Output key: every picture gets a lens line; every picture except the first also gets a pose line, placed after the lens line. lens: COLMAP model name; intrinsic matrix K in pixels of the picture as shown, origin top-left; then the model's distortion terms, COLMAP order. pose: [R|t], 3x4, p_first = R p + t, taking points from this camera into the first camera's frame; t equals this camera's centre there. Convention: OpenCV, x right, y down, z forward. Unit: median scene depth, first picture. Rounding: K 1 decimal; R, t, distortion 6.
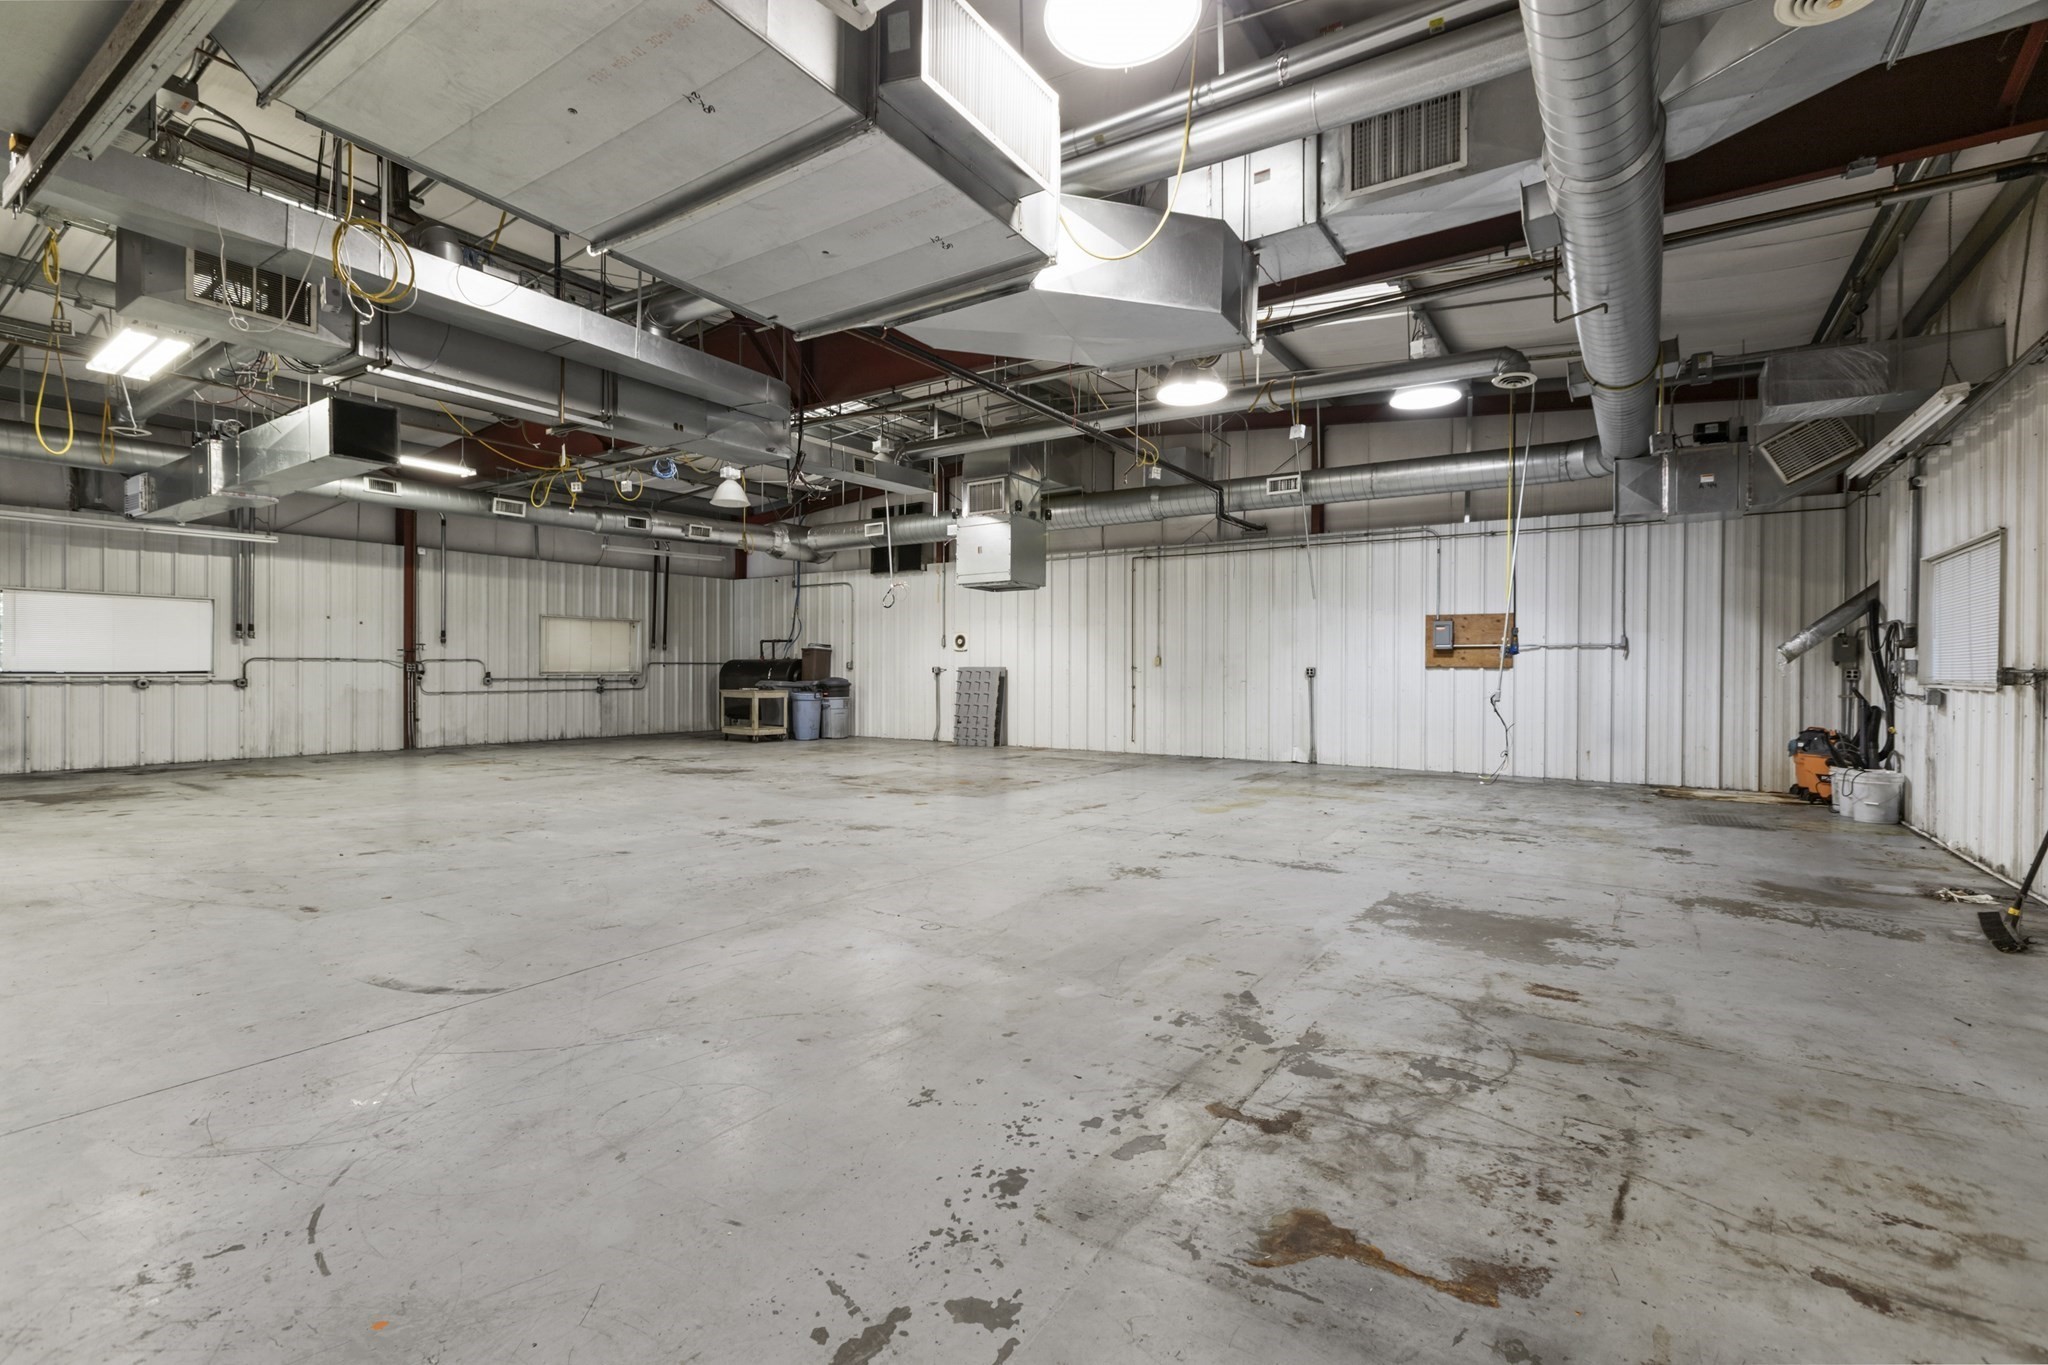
lens RADIAL K [[913.8, 0, 1021.1], [0, 913.8, 668.4], [0, 0, 1]] dist [0.002773, -0.000969]
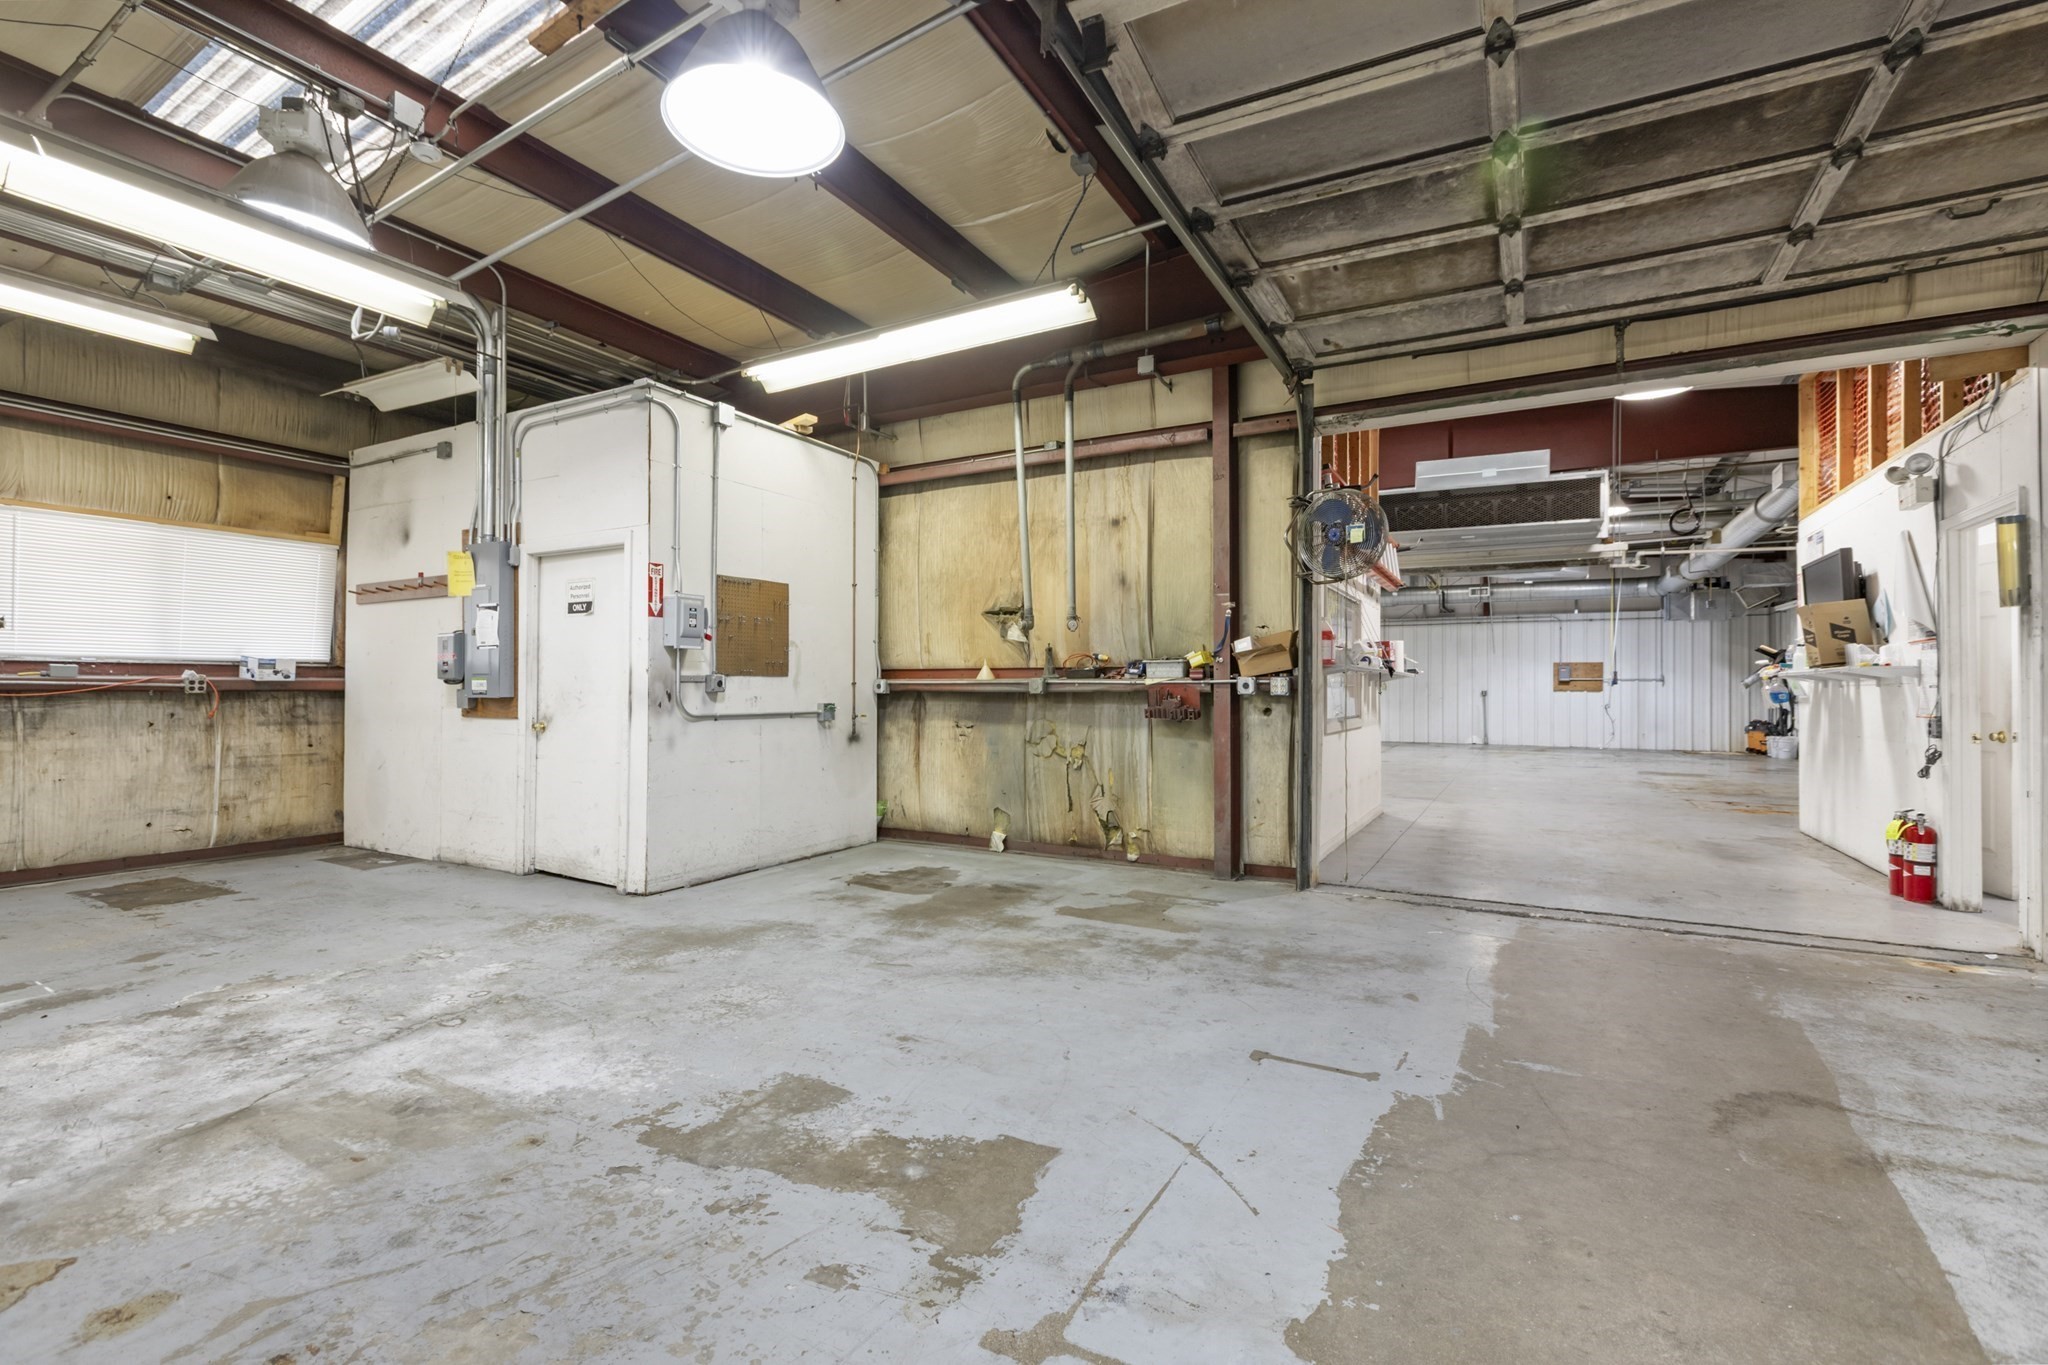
lens RADIAL K [[913.8, 0, 1016.9], [0, 913.8, 683.7], [0, 0, 1]] dist [0.002773, -0.000969]
pose [[0.996845, 0.001947, 0.079355, -0.736521], [-0.001487, 0.999982, -0.005855, -0.002552], [-0.079365, 0.005719, 0.996829, -0.712174]]
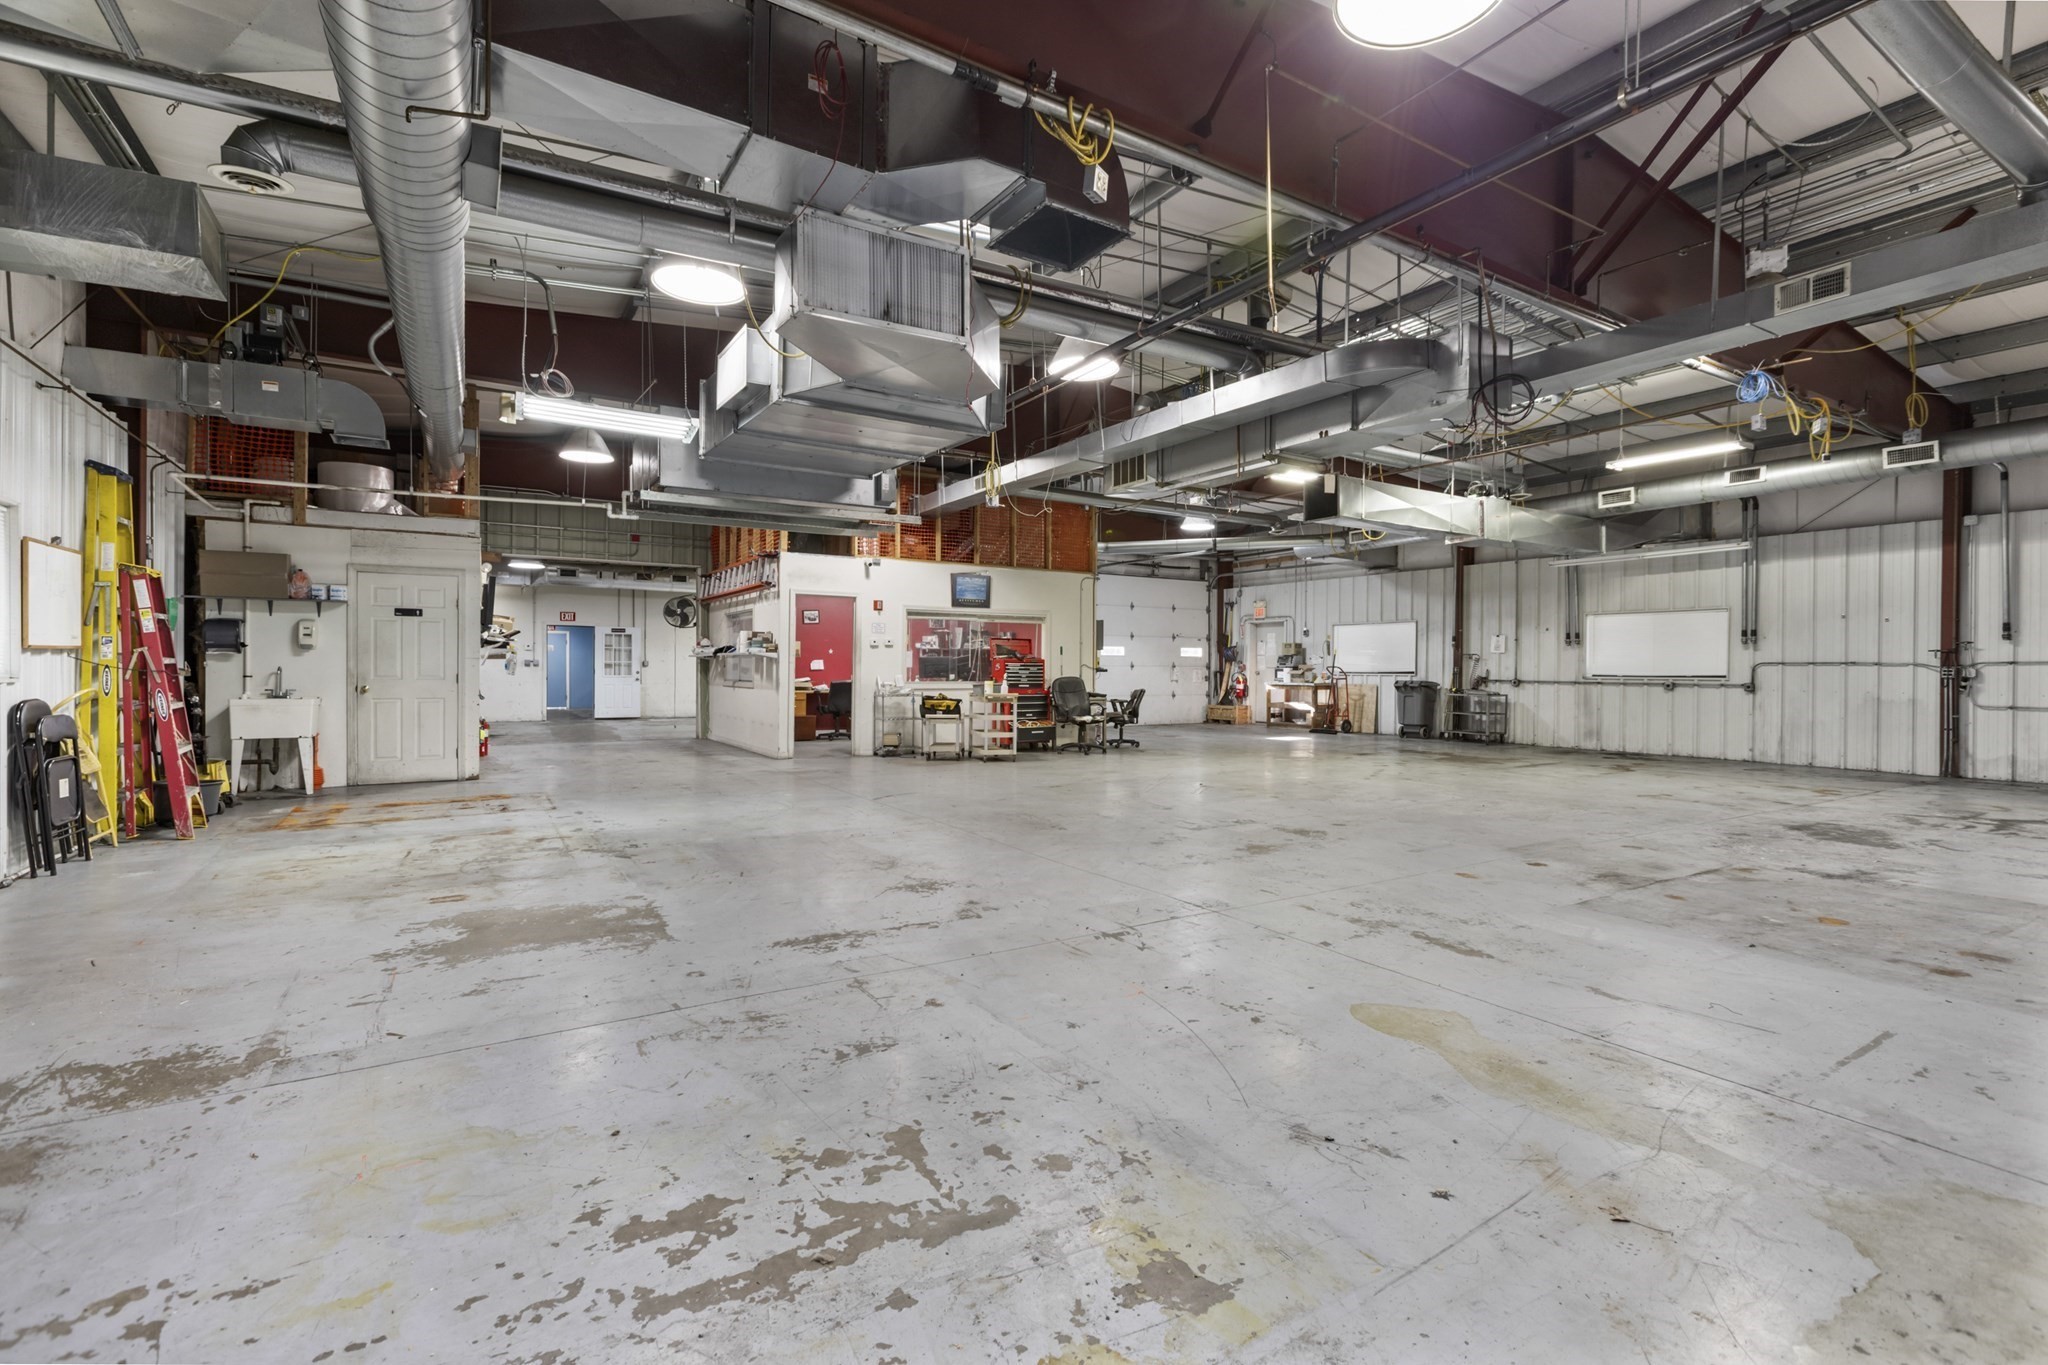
lens RADIAL K [[913.8, 0, 1012.6], [0, 913.8, 675.0], [0, 0, 1]] dist [0.002773, -0.000969]
pose [[-0.419054, 0.001337, -0.907960, 0.415122], [-0.006237, 0.999971, 0.004351, 0.002948], [0.907940, 0.007486, -0.419034, 0.659688]]
